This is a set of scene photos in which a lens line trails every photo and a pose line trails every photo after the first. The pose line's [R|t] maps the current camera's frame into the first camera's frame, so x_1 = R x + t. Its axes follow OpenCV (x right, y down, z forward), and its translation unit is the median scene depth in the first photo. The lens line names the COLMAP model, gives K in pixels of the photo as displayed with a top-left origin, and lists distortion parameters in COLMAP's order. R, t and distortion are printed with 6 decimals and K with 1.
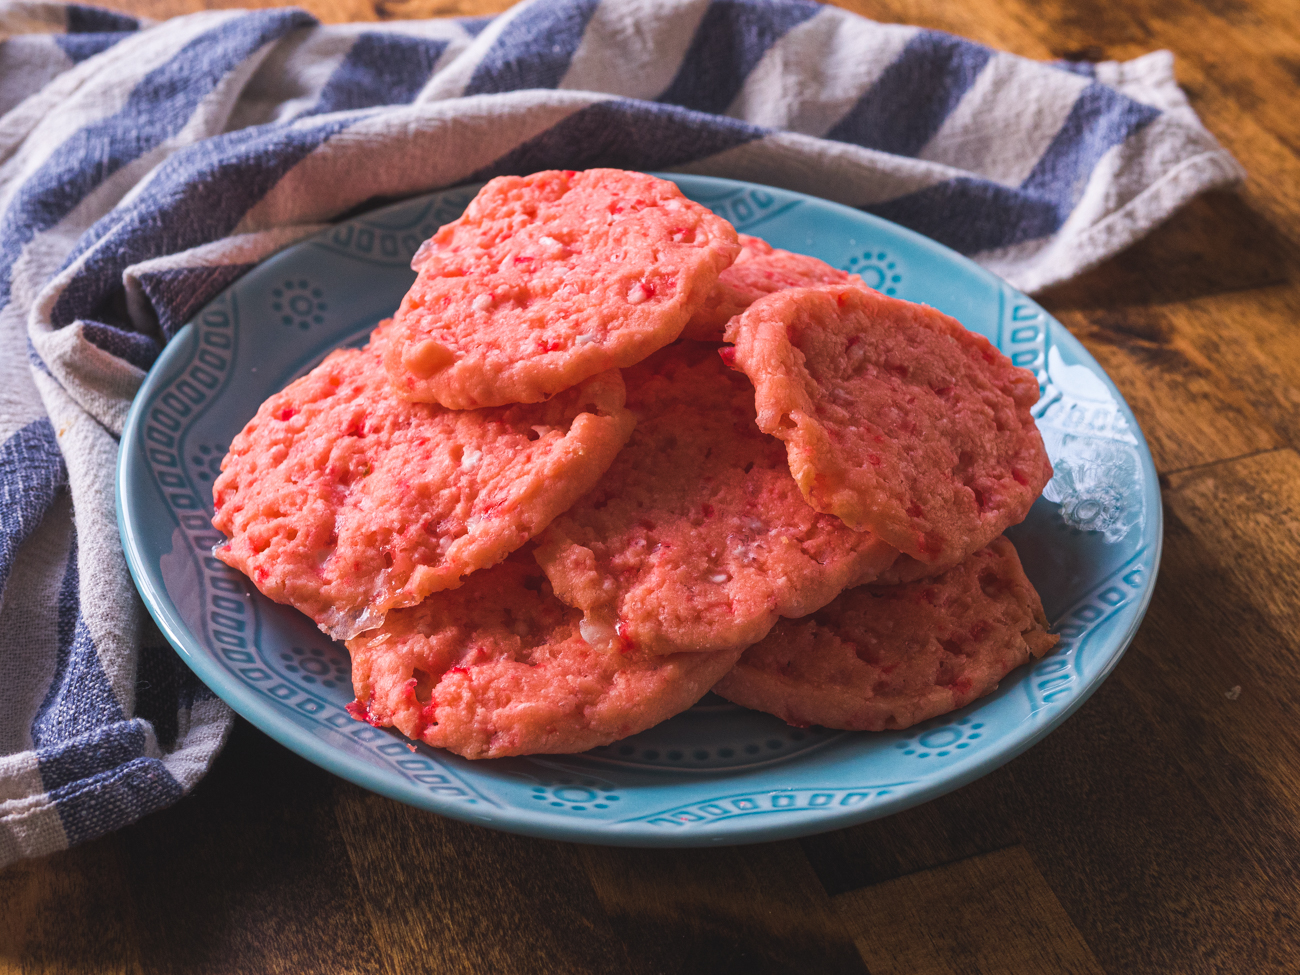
lens RADIAL K [[1940.5, 0, 646.3], [0, 1940.5, 480.4], [0, 0, 1]] dist [-0.019461, 0.000000]
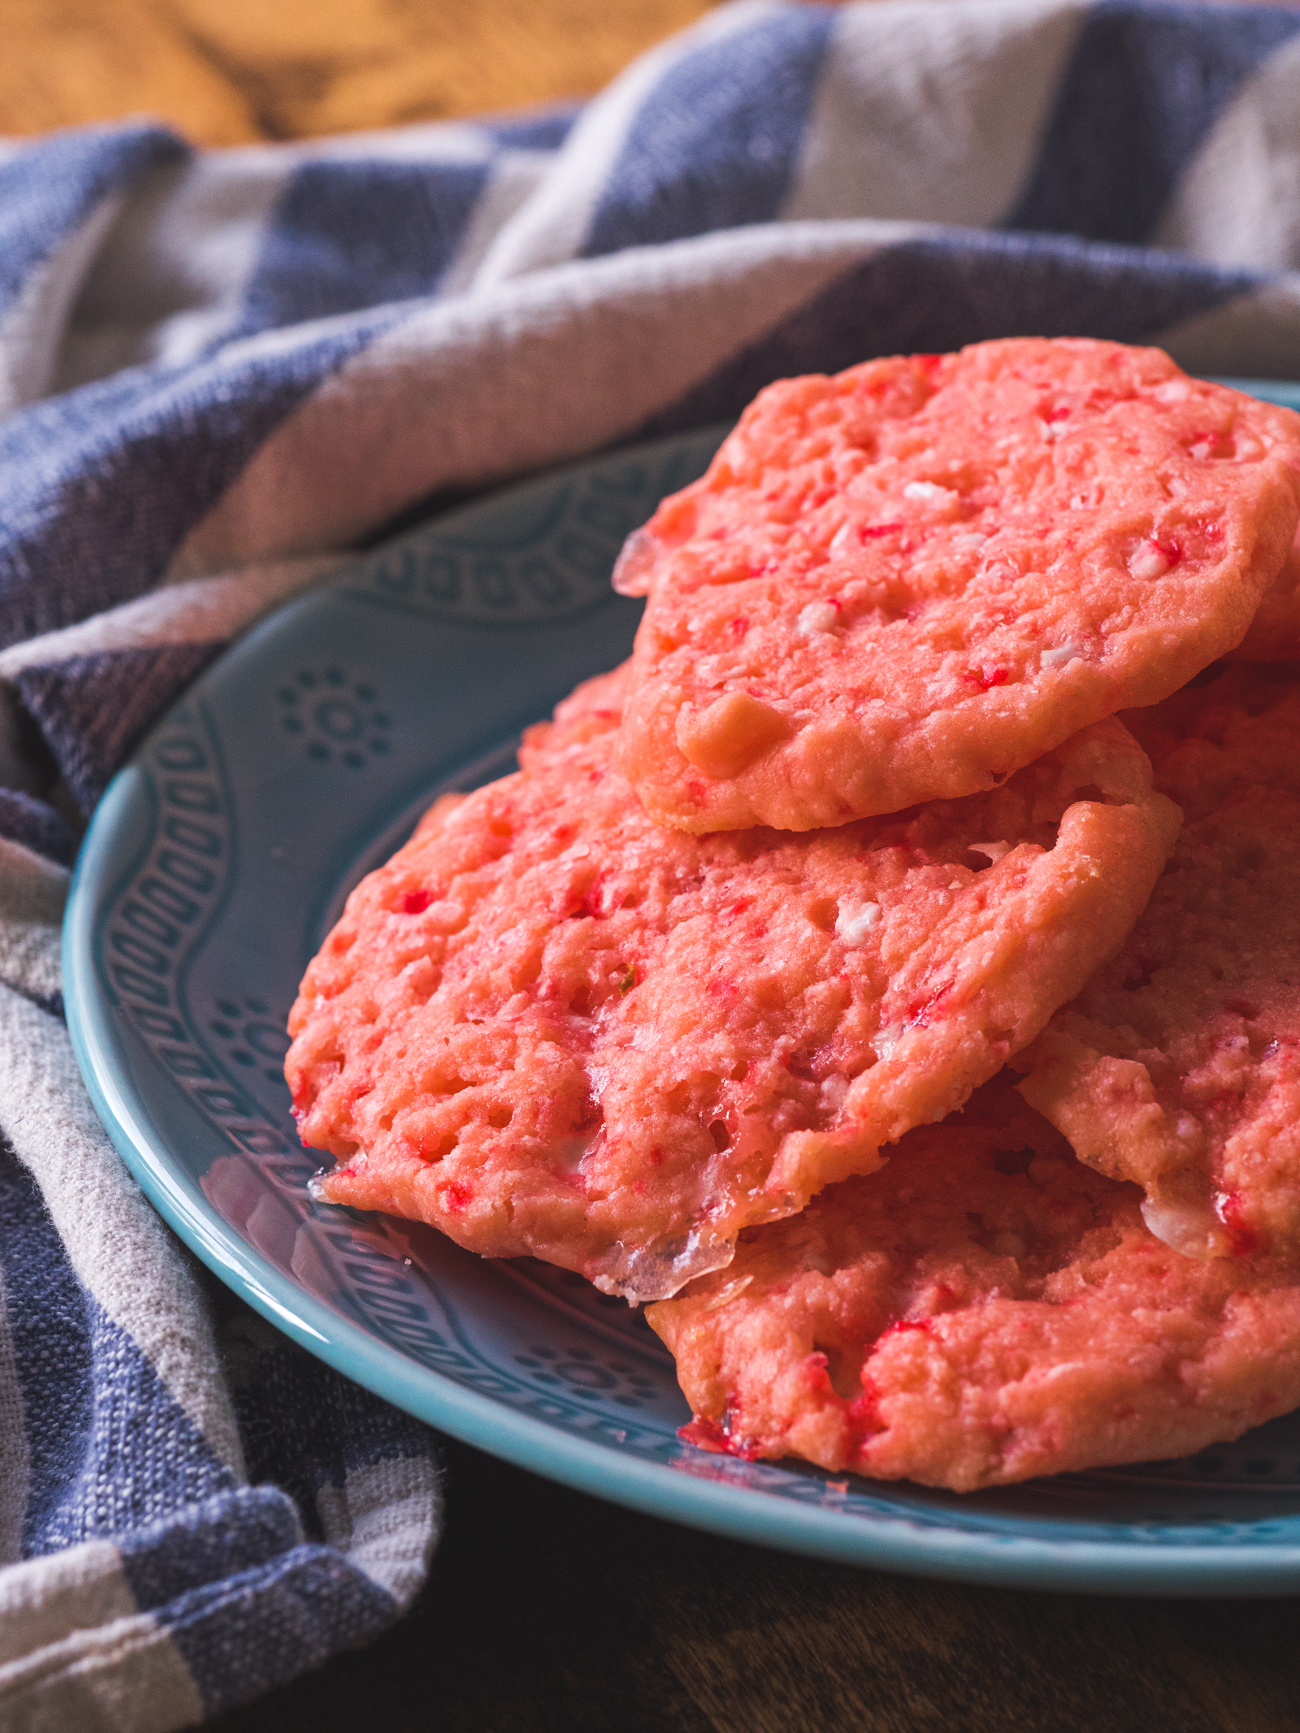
lens RADIAL K [[6099.3, 0, 651.7], [0, 6099.3, 868.1], [0, 0, 1]] dist [-0.162134, 0.000000]
pose [[0.994304, -0.101183, 0.033487, -0.185690], [0.104745, 0.985753, -0.131602, 0.165831], [-0.019694, 0.134360, 0.990737, -0.489955]]
